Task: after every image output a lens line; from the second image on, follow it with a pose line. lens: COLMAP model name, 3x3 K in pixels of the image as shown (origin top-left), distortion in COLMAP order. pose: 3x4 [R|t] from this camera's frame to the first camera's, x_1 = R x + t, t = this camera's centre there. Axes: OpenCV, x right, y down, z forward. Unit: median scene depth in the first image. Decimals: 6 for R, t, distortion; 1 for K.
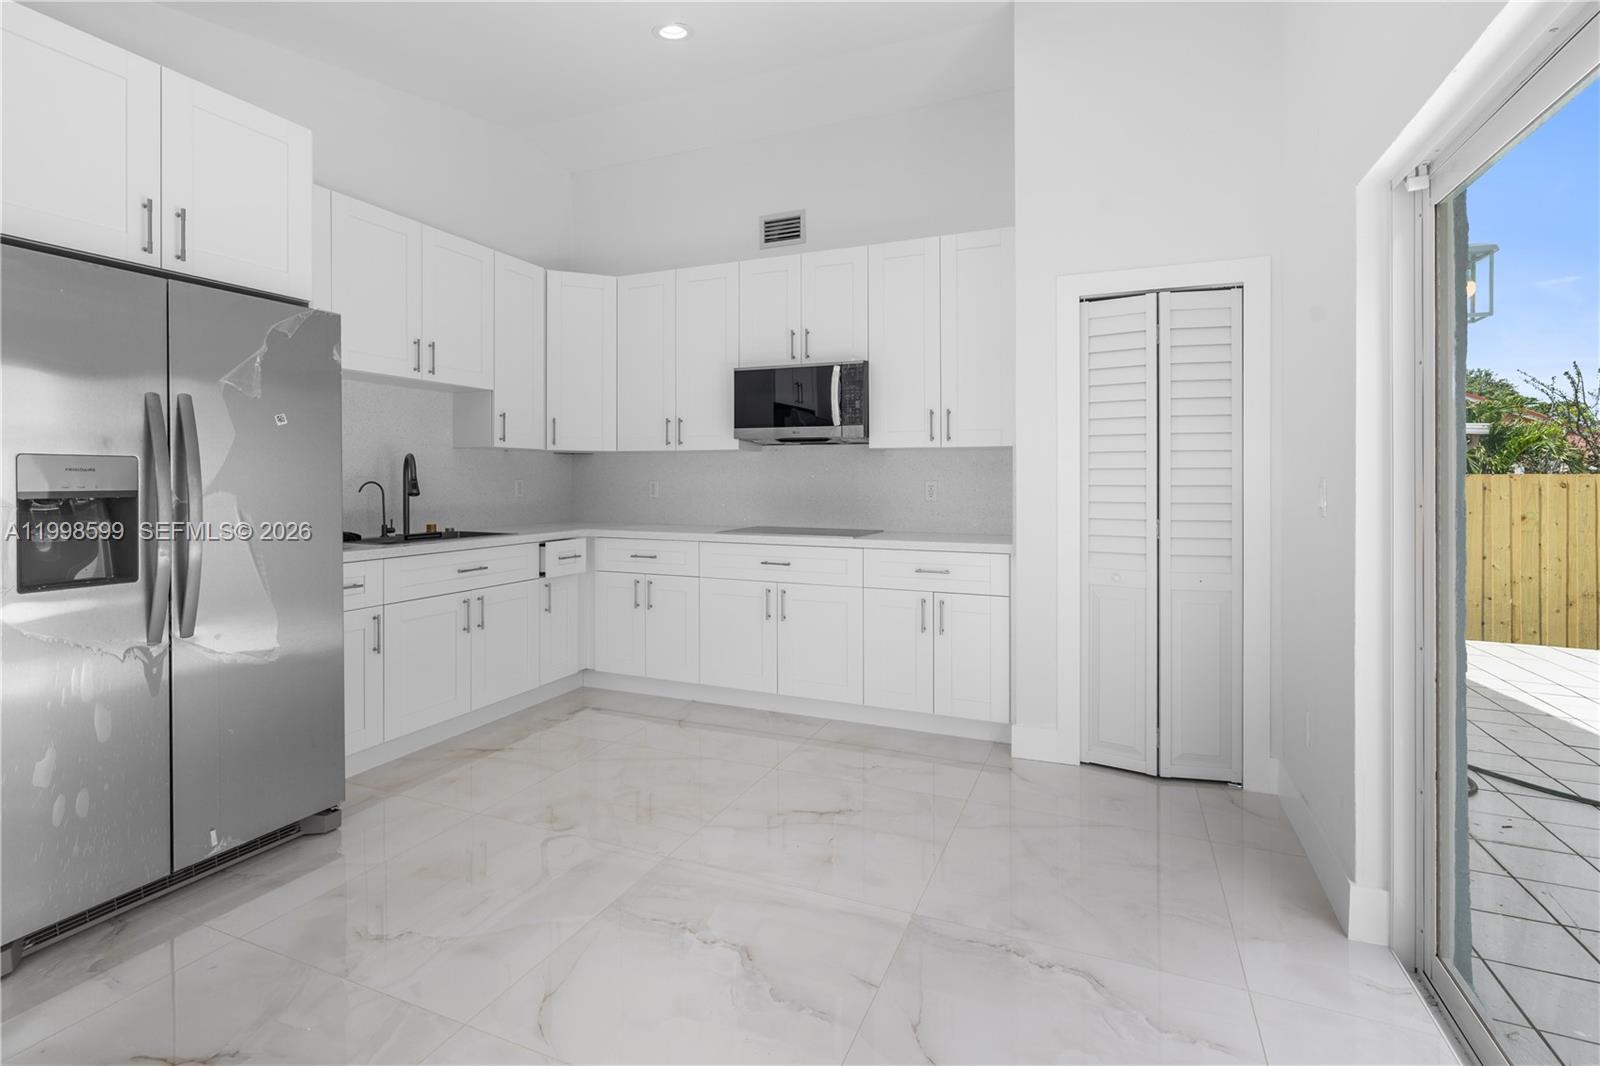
lens RADIAL K [[747.7, 0, 798.6], [0, 747.7, 476.6], [0, 0, 1]] dist [-0.001858, -0.000228]
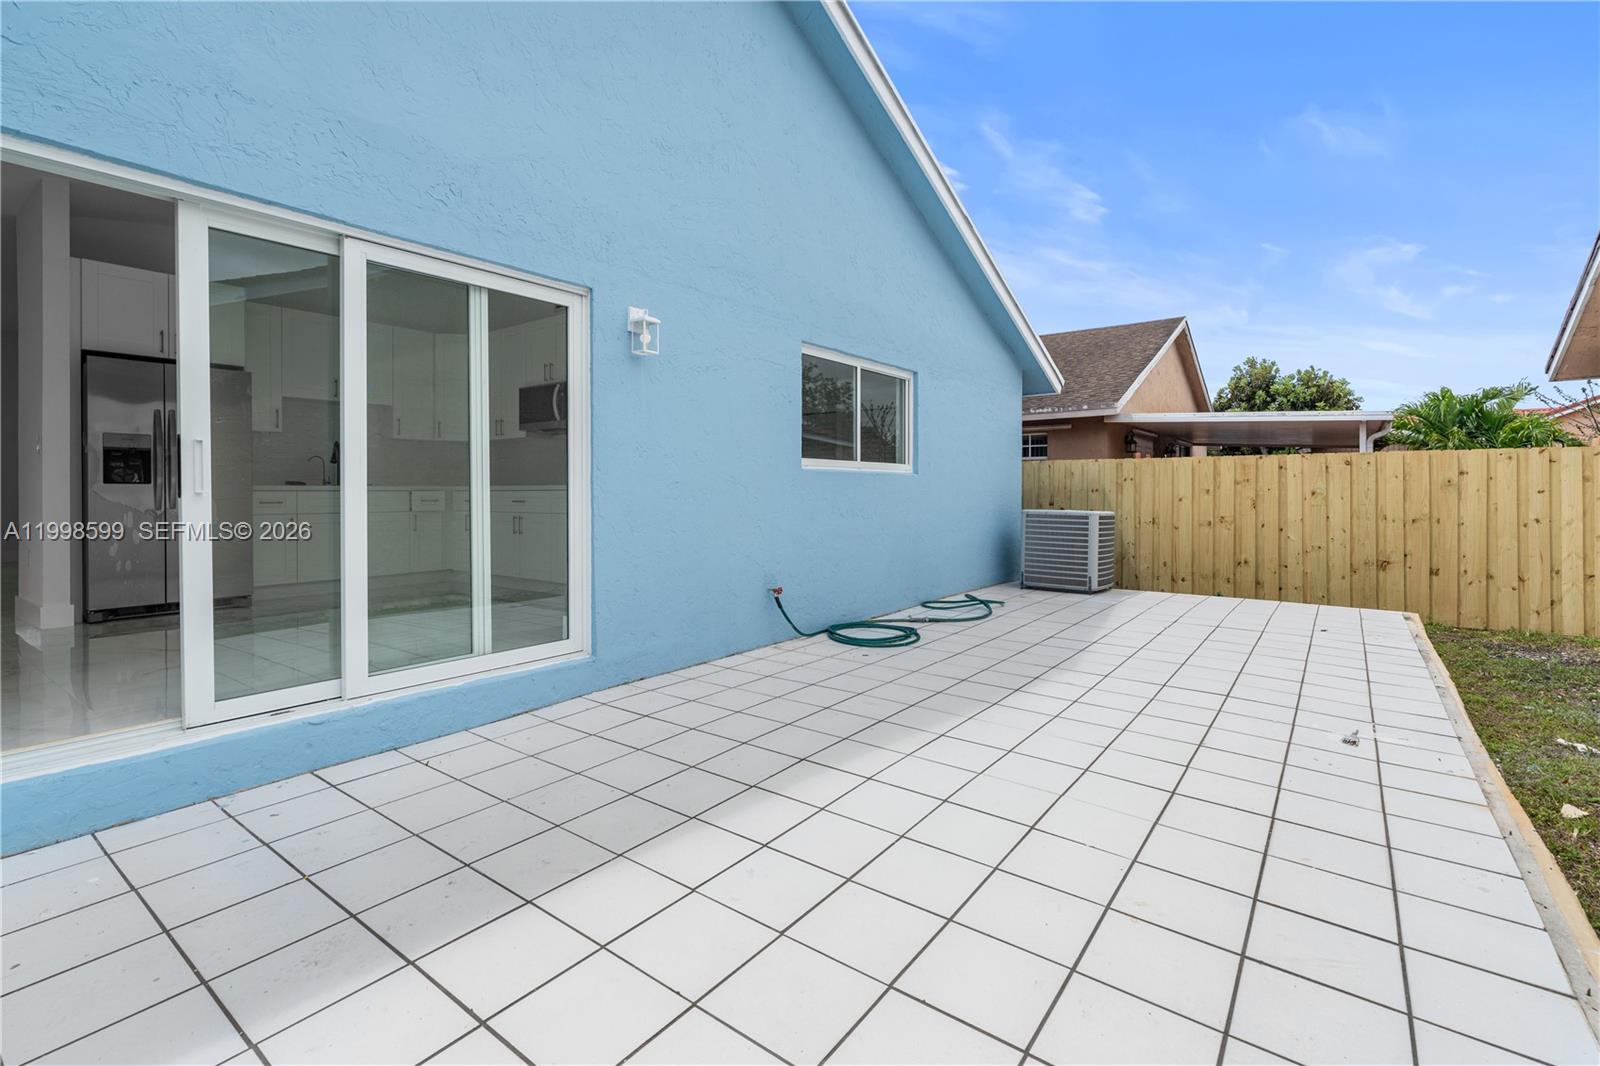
lens RADIAL K [[732.1, 0, 794.3], [0, 732.1, 490.0], [0, 0, 1]] dist [-0.001818, -0.000178]
pose [[0.970727, -0.004926, -0.240137, 0.961173], [0.005511, 0.999983, 0.001764, 0.088187], [0.240124, -0.003036, 0.970737, -0.464681]]
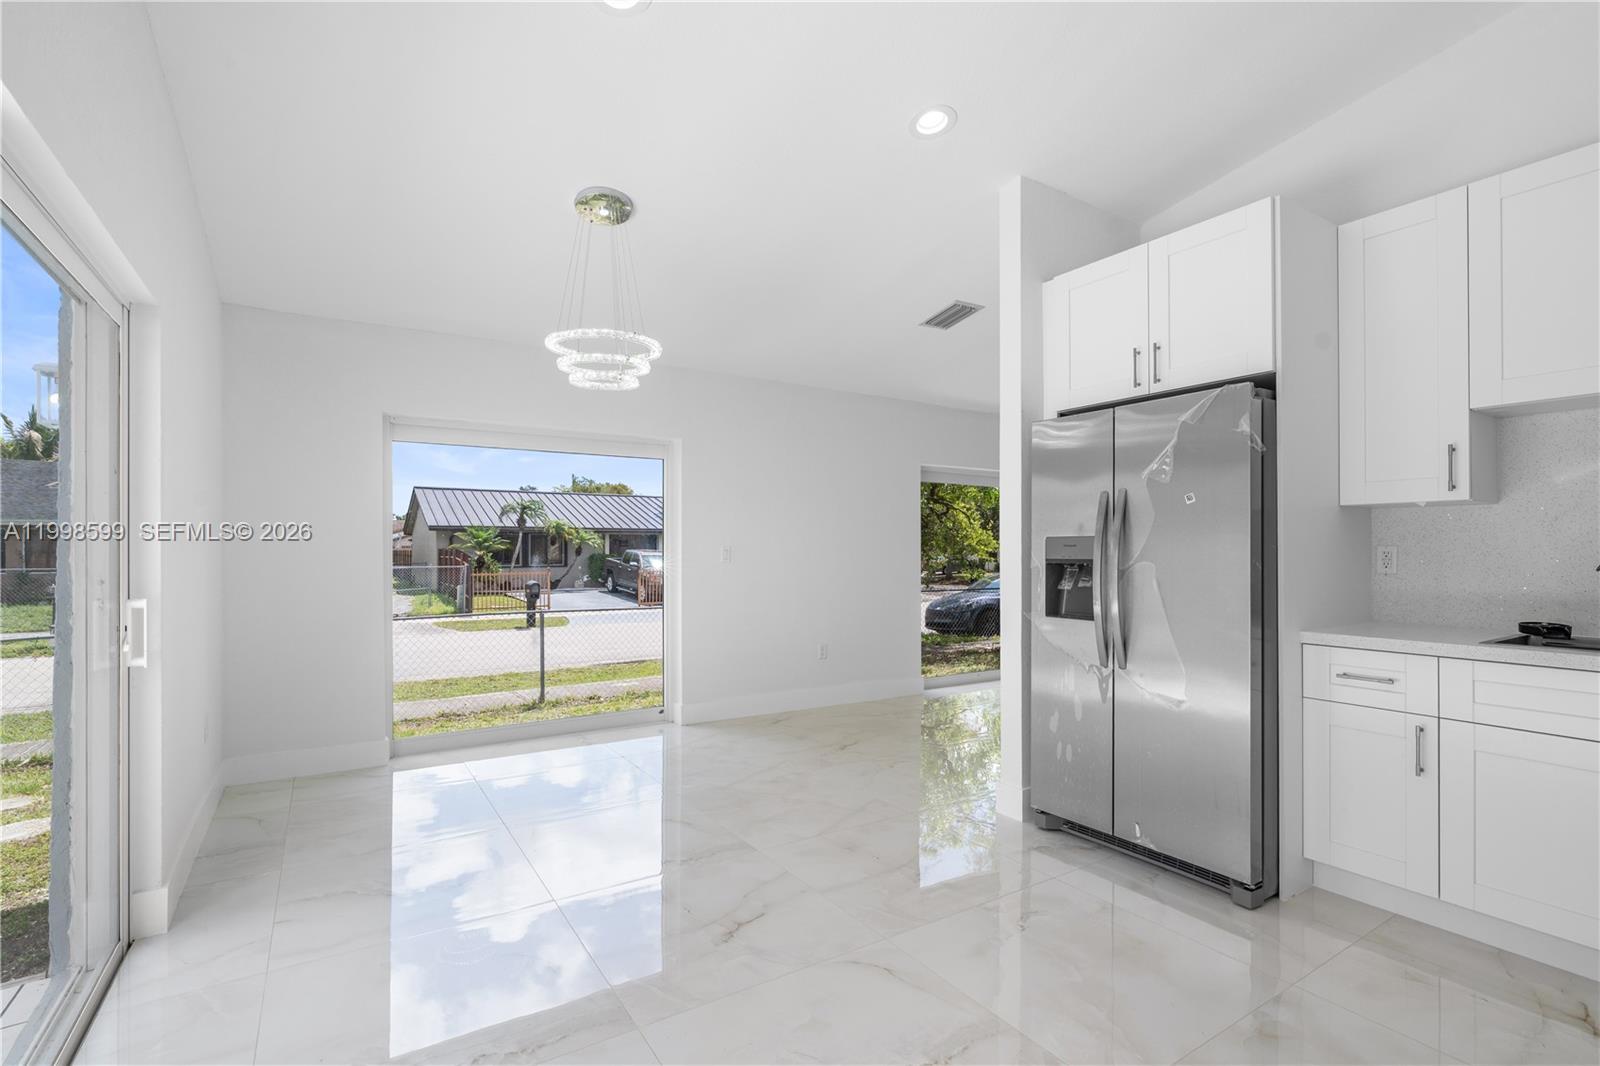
lens RADIAL K [[732.8, 0, 830.8], [0, 732.8, 551.1], [0, 0, 1]] dist [0.001346, 0.000449]
pose [[-0.531338, 0.005573, -0.847141, 0.321401], [0.005938, 0.999978, 0.002854, -0.002712], [0.847139, -0.003513, -0.531360, 0.694953]]
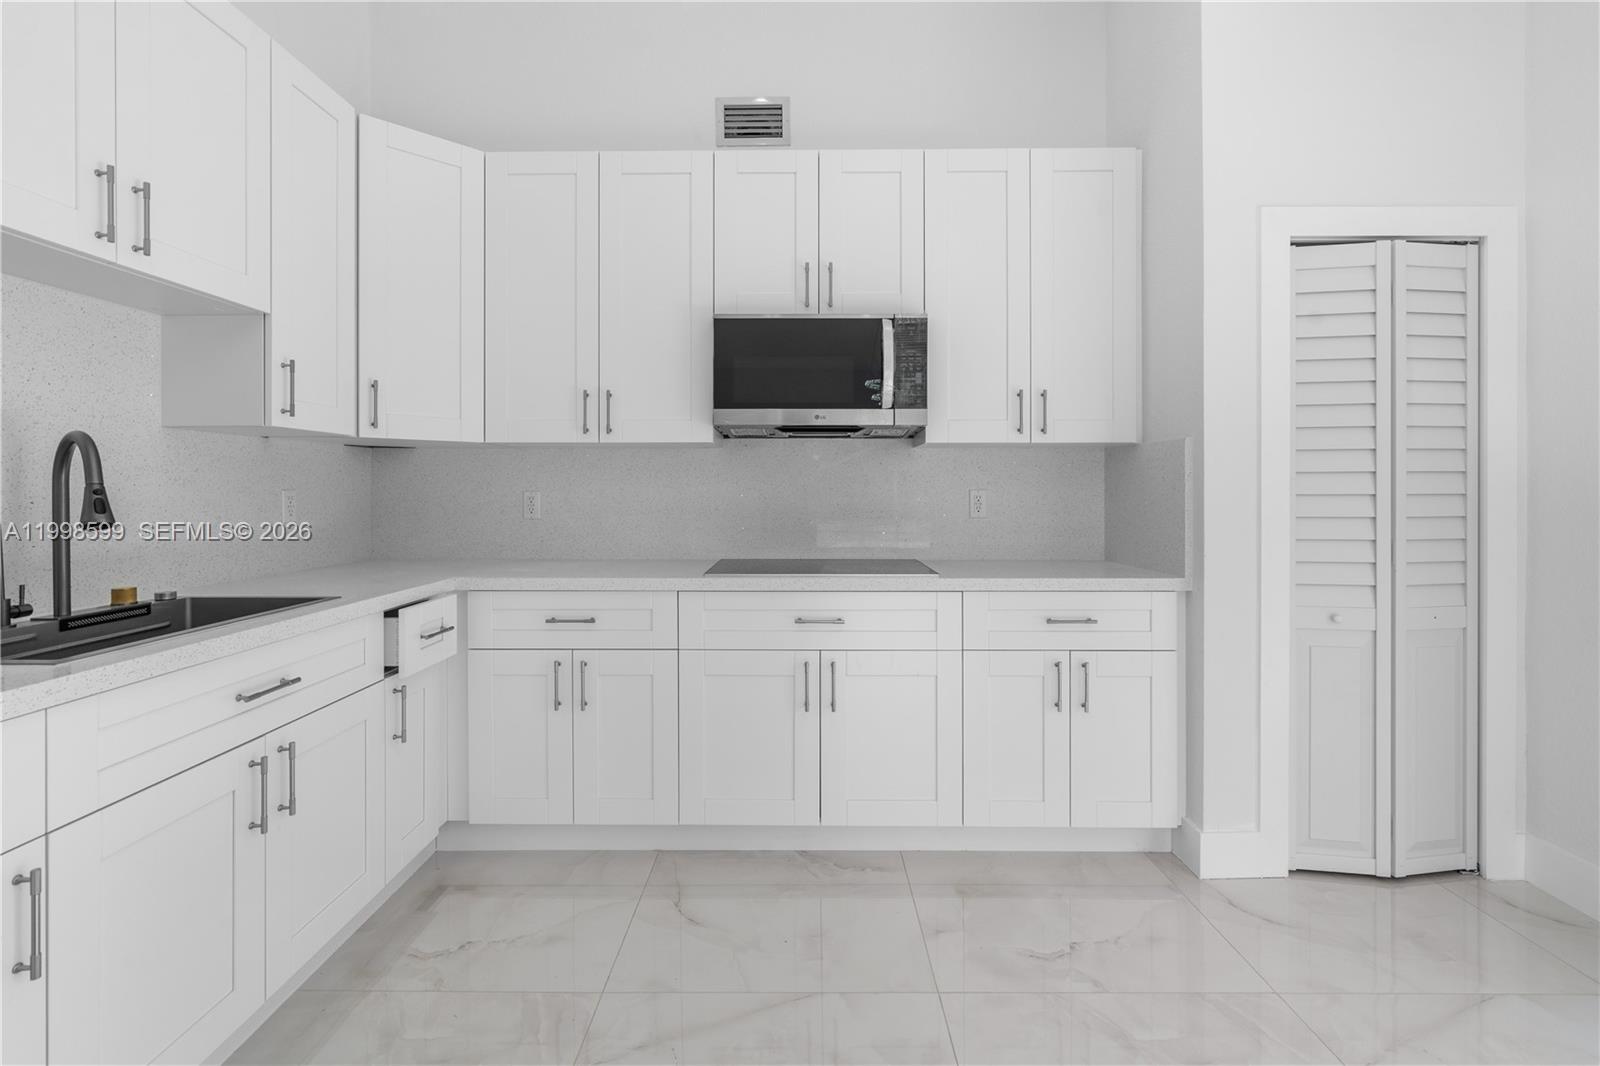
lens RADIAL K [[743.2, 0, 797.6], [0, 743.2, 484.6], [0, 0, 1]] dist [-0.002416, -0.000115]
pose [[0.922955, -0.001522, 0.384905, -0.282859], [0.002285, 0.999996, -0.001524, 0.001526], [-0.384901, 0.002286, 0.922955, 0.415236]]
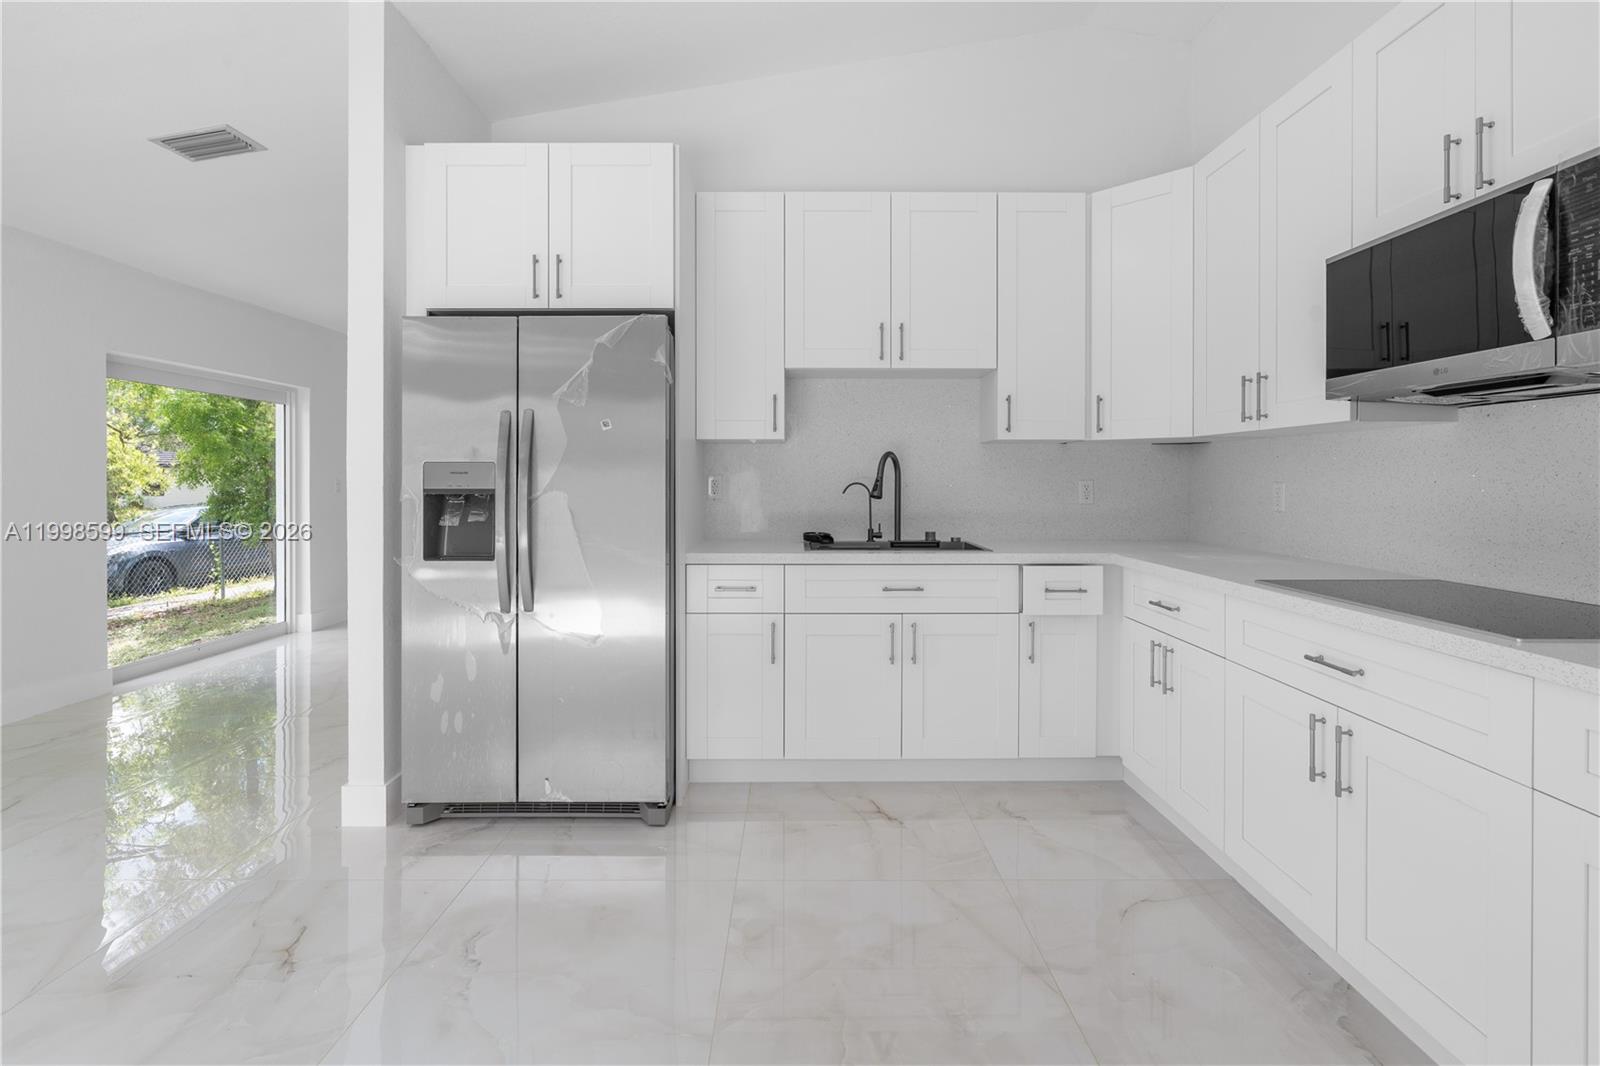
lens RADIAL K [[743.2, 0, 797.6], [0, 743.2, 484.6], [0, 0, 1]] dist [-0.002416, -0.000115]
pose [[0.393281, 0.007200, -0.919390, 0.248164], [0.002611, 0.999957, 0.008948, 0.000518], [0.919415, -0.005920, 0.393245, 0.512817]]
